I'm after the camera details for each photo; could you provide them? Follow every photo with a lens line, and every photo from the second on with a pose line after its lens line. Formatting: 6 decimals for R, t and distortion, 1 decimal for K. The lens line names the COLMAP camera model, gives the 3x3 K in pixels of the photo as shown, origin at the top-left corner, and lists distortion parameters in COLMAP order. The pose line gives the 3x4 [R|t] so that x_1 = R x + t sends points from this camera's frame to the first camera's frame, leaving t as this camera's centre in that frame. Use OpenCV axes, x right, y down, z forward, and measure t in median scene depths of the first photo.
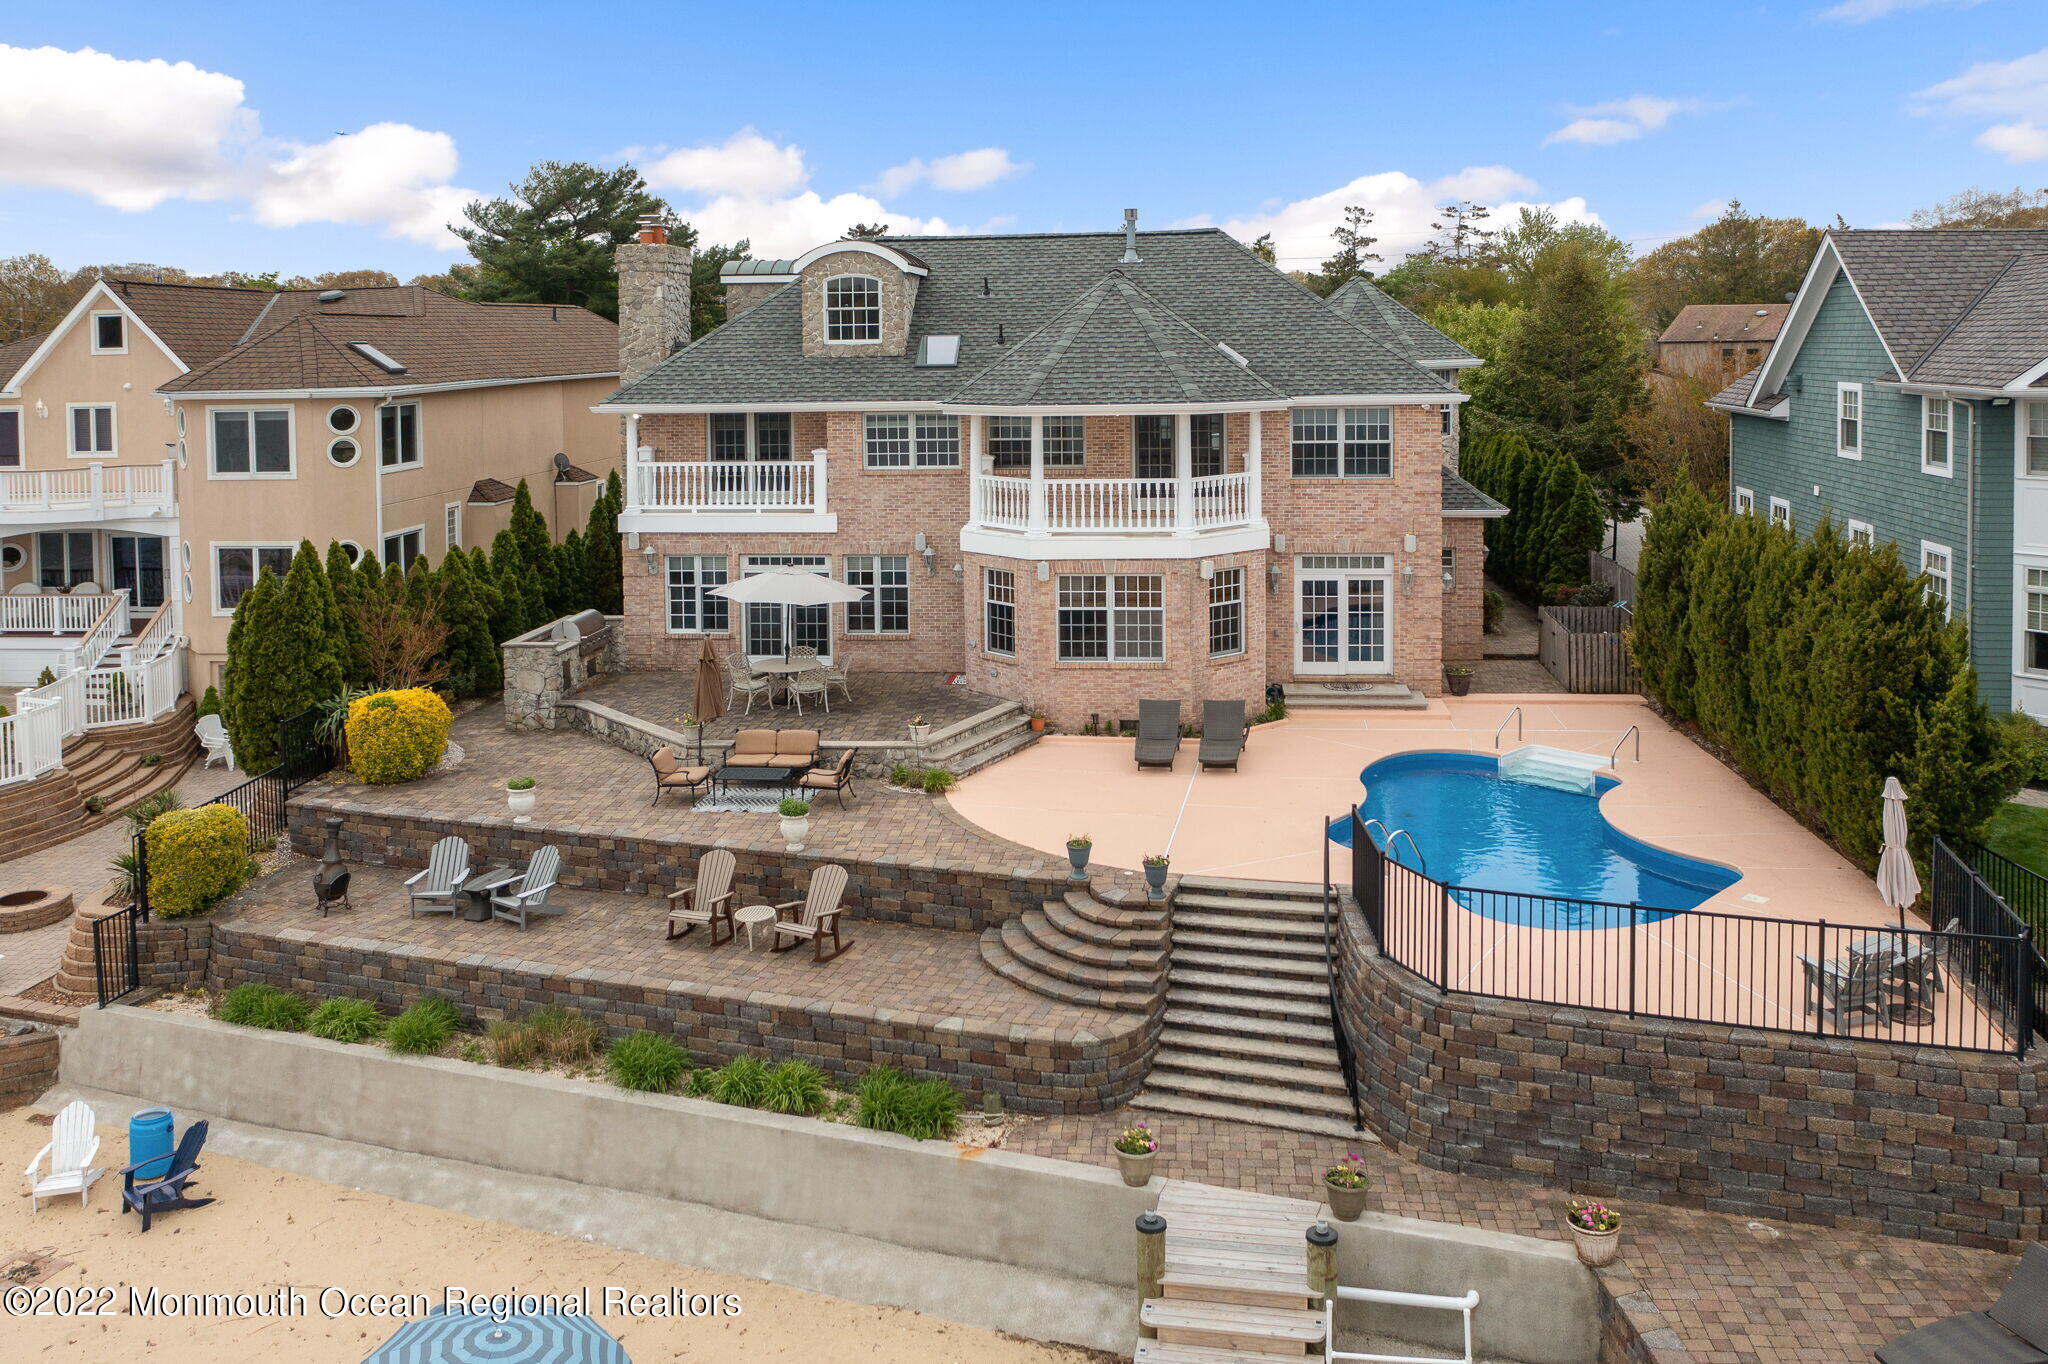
lens RADIAL K [[1596.3, 0, 1022.8], [0, 1596.3, 681.5], [0, 0, 1]] dist [-0.035268, 0.020553]
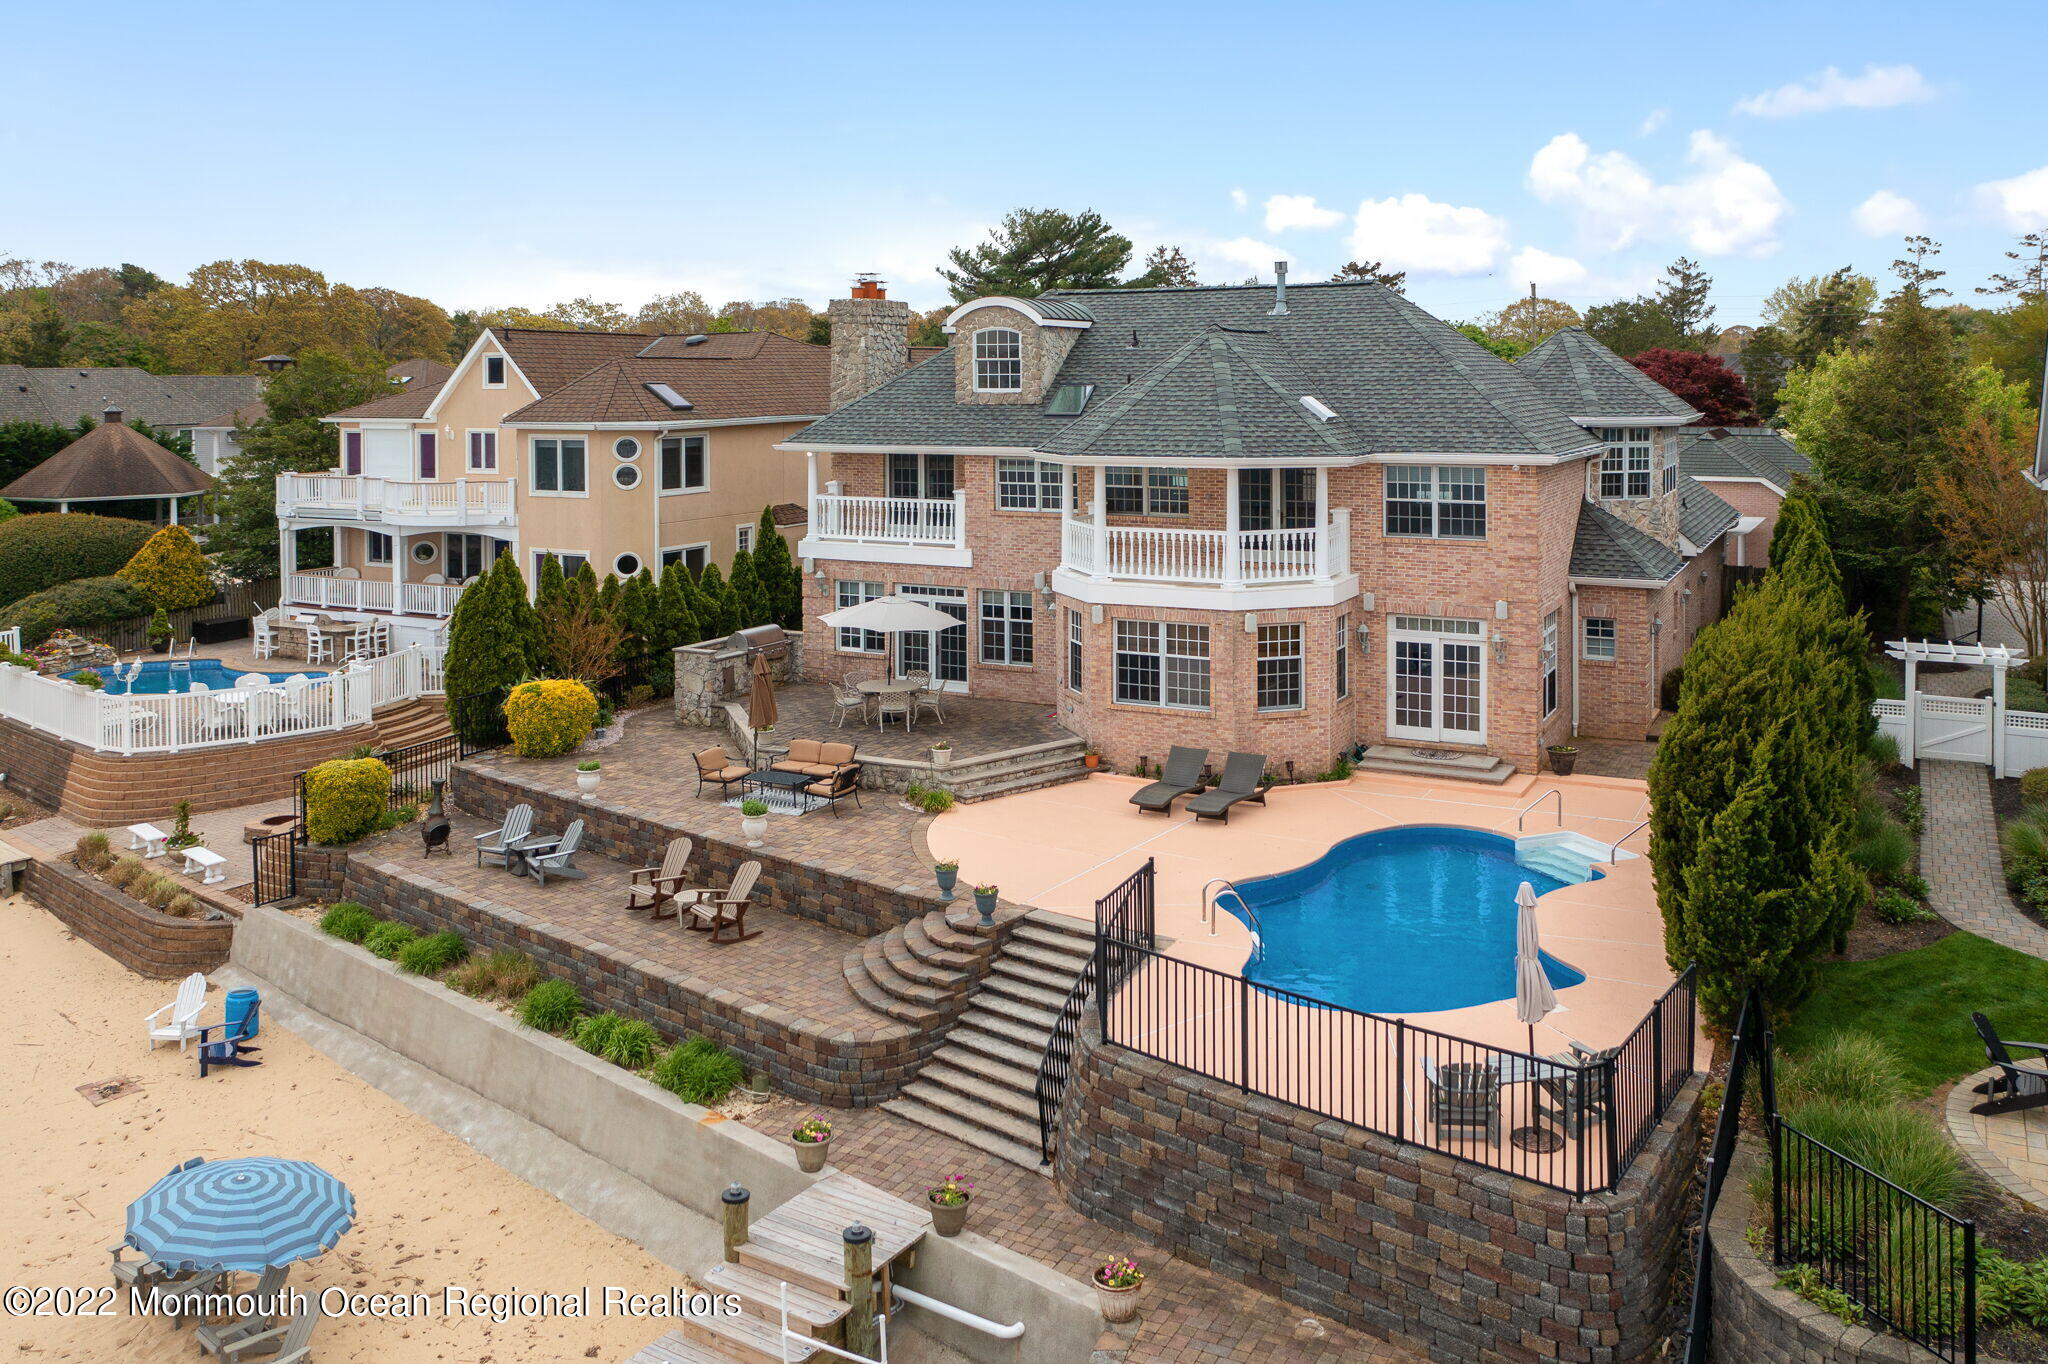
lens RADIAL K [[1596.3, 0, 988.8], [0, 1596.3, 687.8], [0, 0, 1]] dist [-0.035268, 0.020553]
pose [[0.932525, 0.078392, -0.352493, 0.332240], [-0.084148, 0.996453, -0.001011, -0.015067], [0.351163, 0.030604, 0.935814, 0.003823]]
